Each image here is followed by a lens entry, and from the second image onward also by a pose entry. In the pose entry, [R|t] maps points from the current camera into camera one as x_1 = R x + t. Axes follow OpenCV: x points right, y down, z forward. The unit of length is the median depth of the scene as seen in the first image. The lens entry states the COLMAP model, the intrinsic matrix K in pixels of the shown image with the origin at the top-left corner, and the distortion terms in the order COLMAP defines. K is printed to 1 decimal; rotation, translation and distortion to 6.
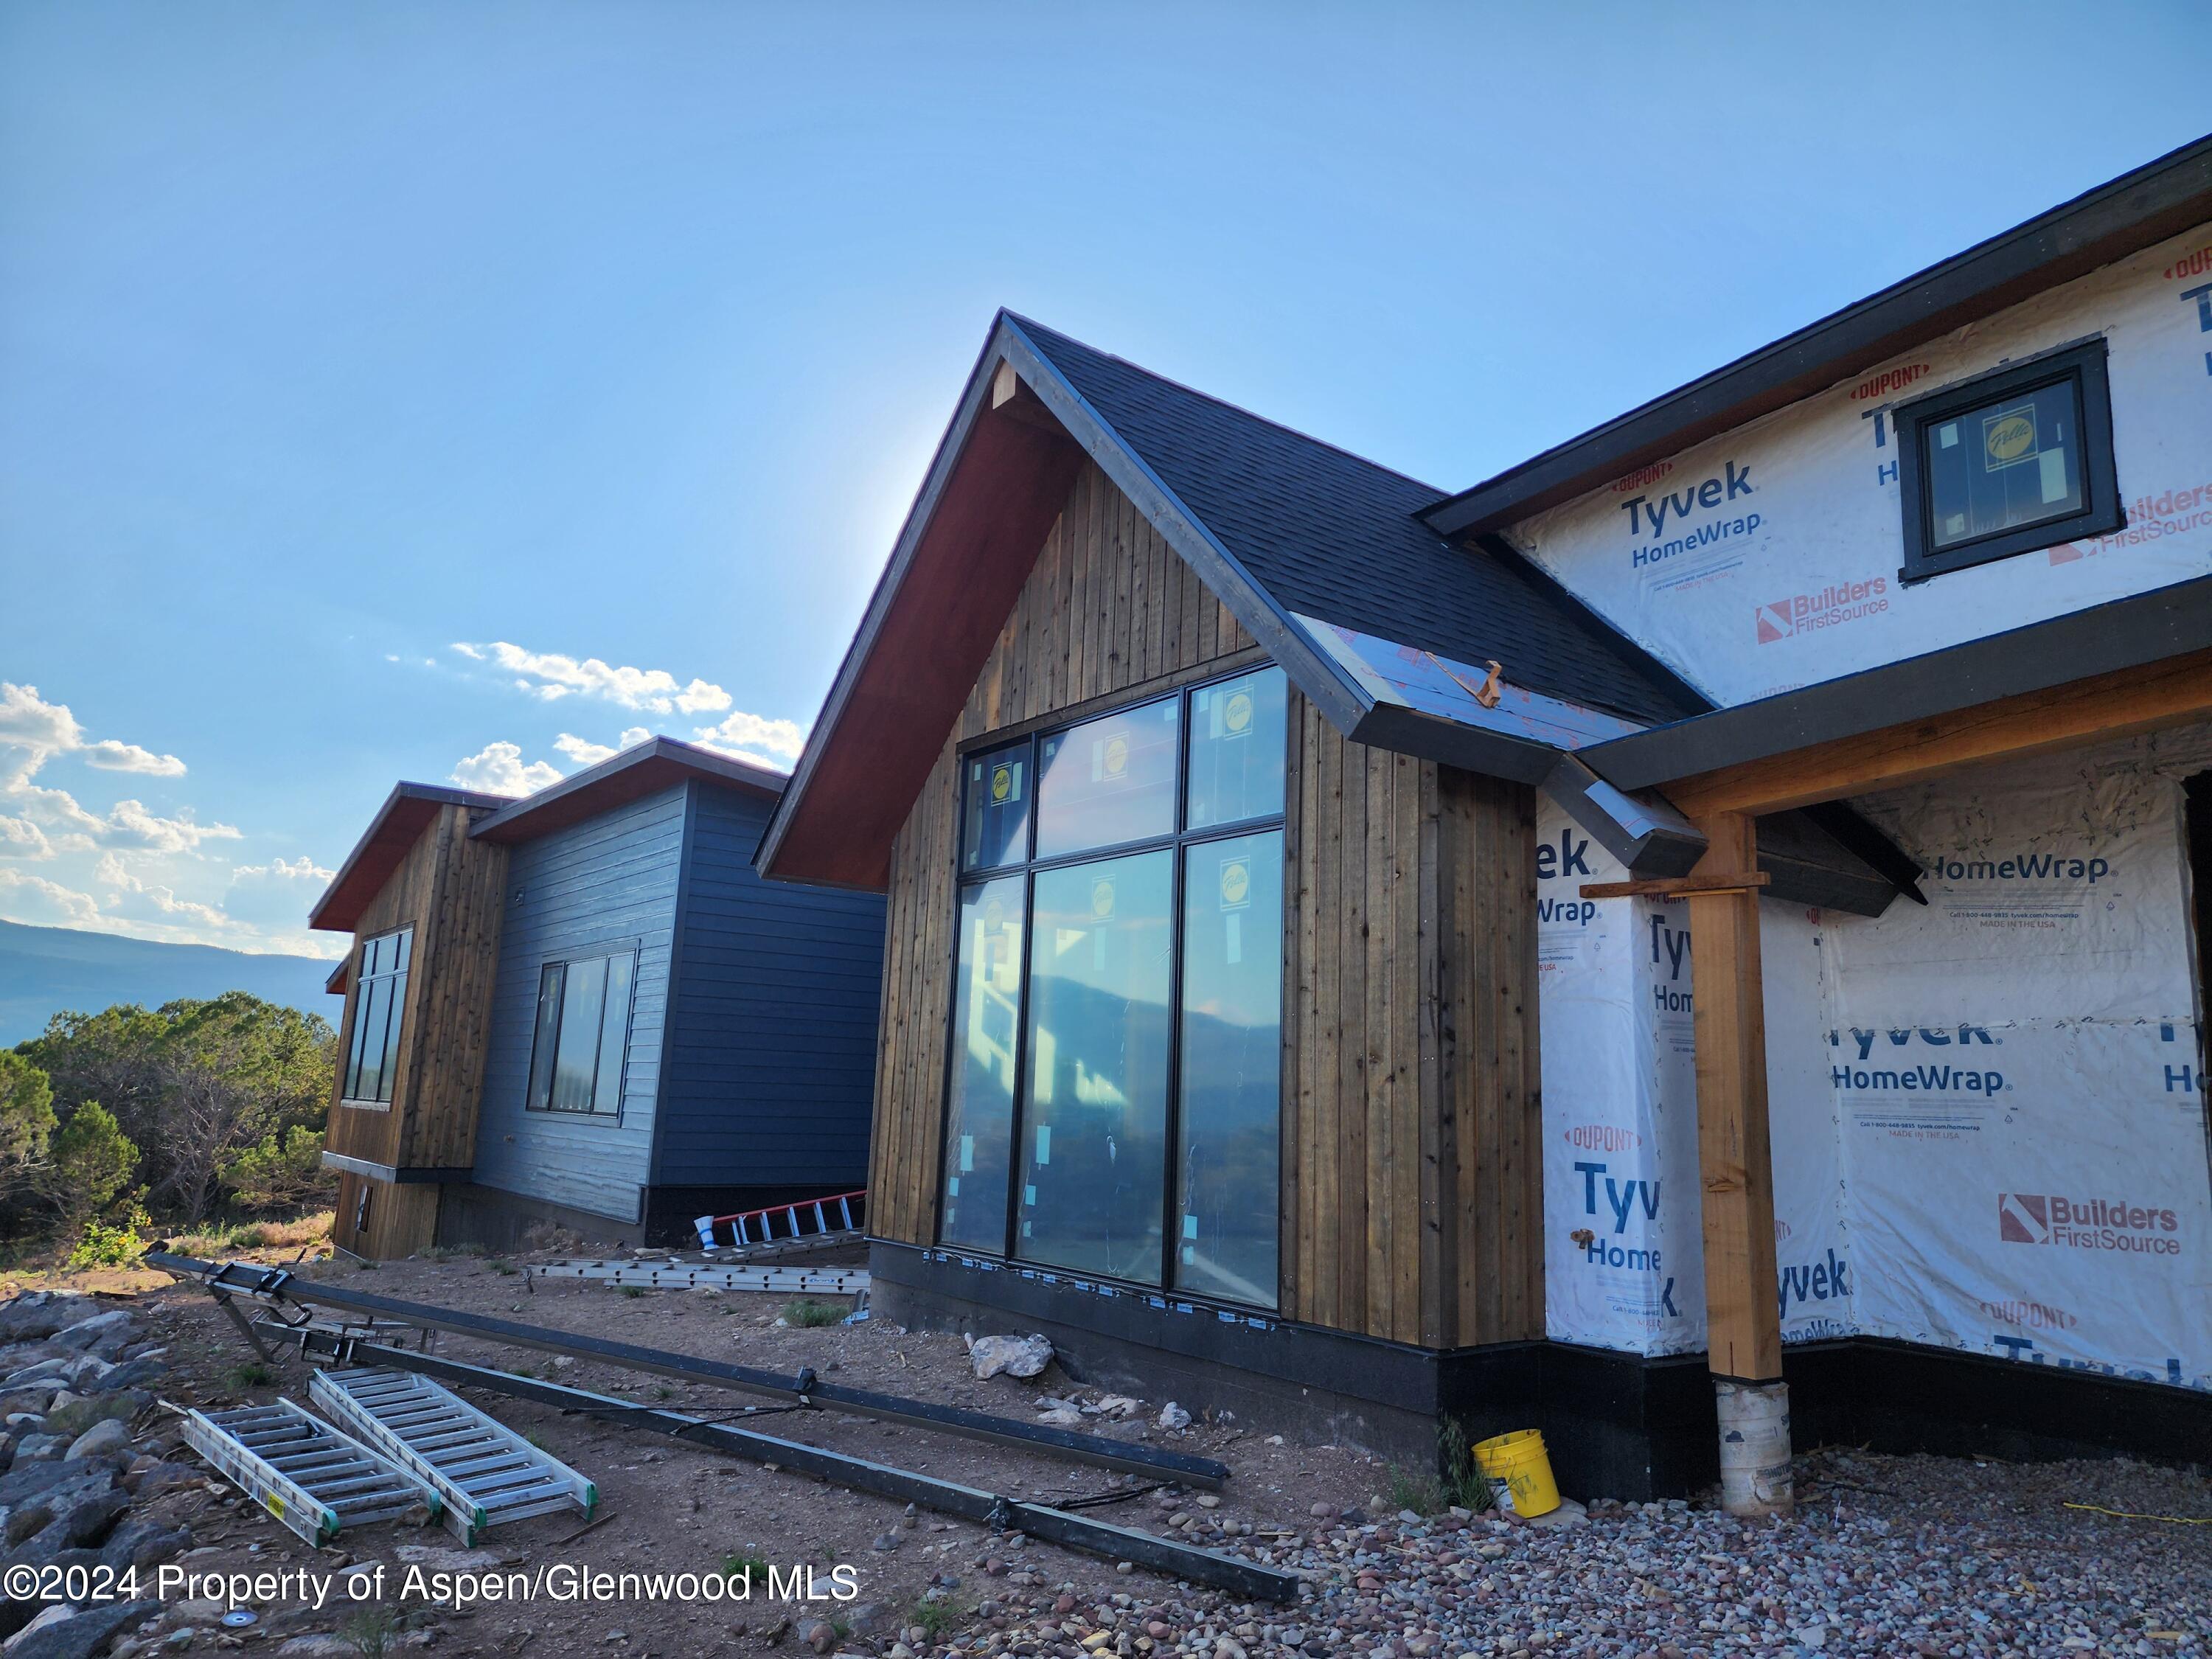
lens RADIAL K [[1486.2, 0, 1101.0], [0, 1486.2, 826.4], [0, 0, 1]] dist [0.043189, -0.003192]
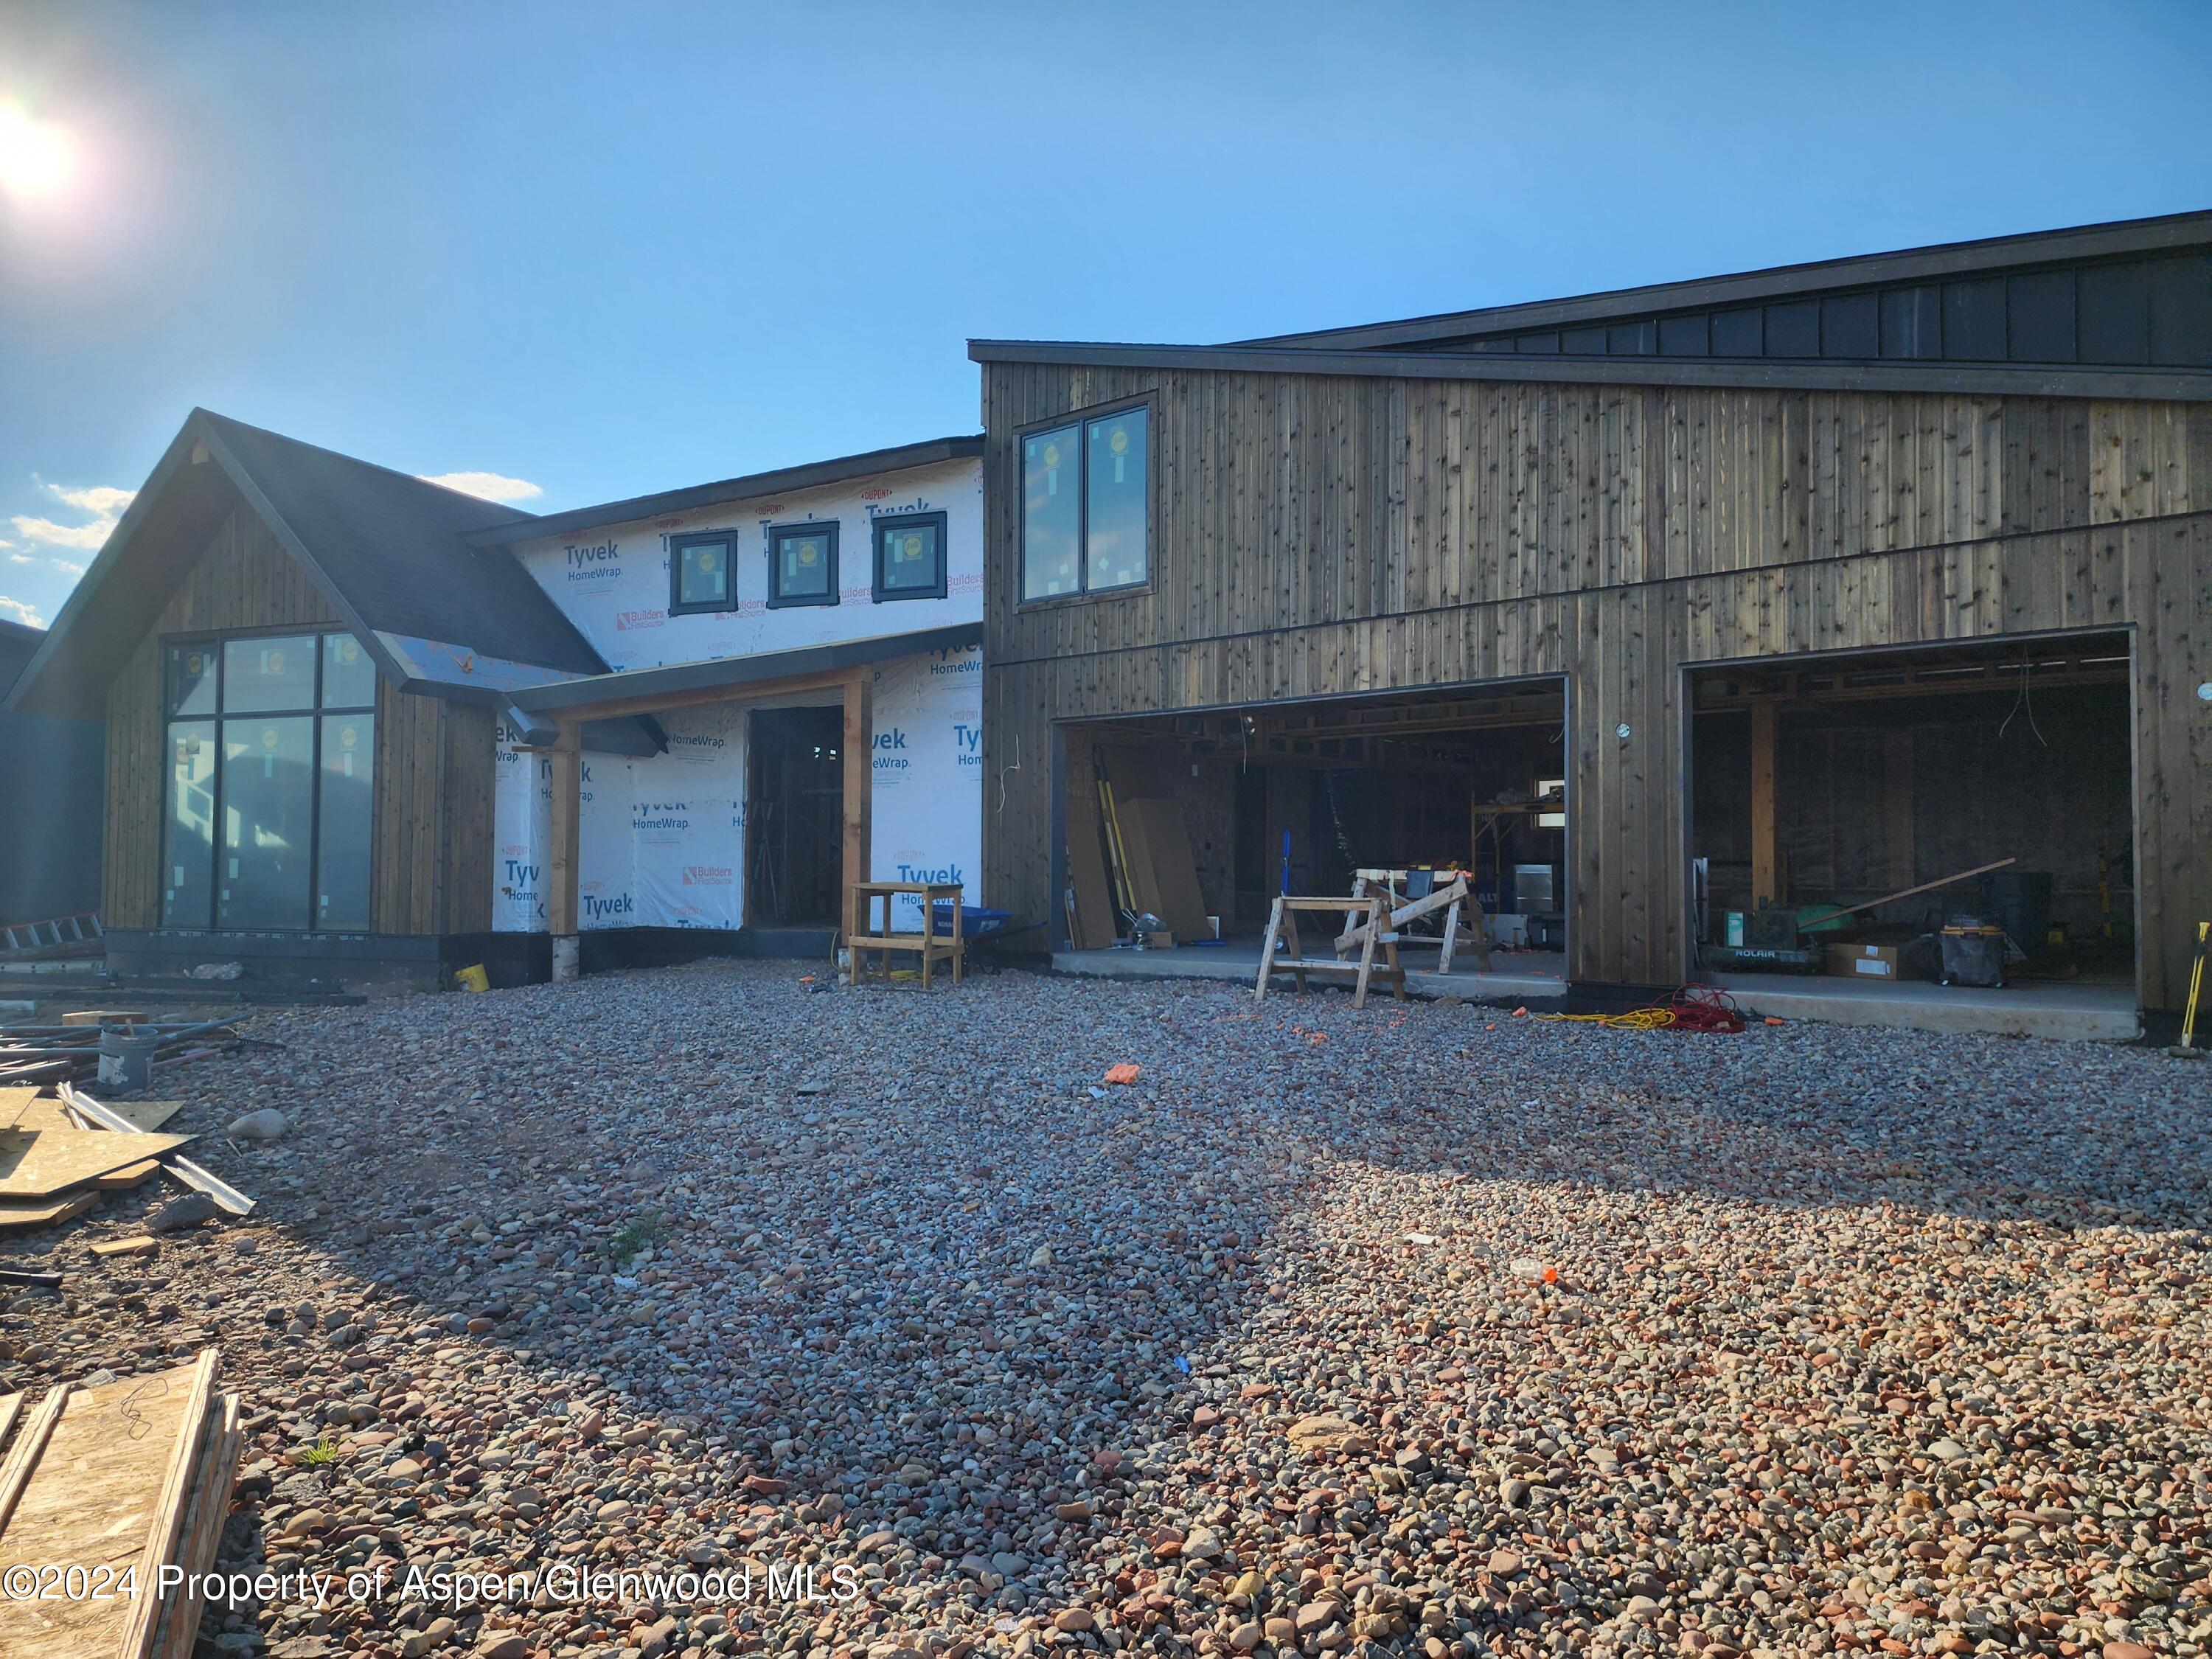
lens RADIAL K [[1486.2, 0, 1101.9], [0, 1486.2, 827.3], [0, 0, 1]] dist [0.043189, -0.003192]
pose [[0.858343, -0.017438, 0.512779, -0.085902], [-0.065122, 0.987637, 0.142594, -0.208929], [-0.508926, -0.155788, 0.846596, -1.350237]]
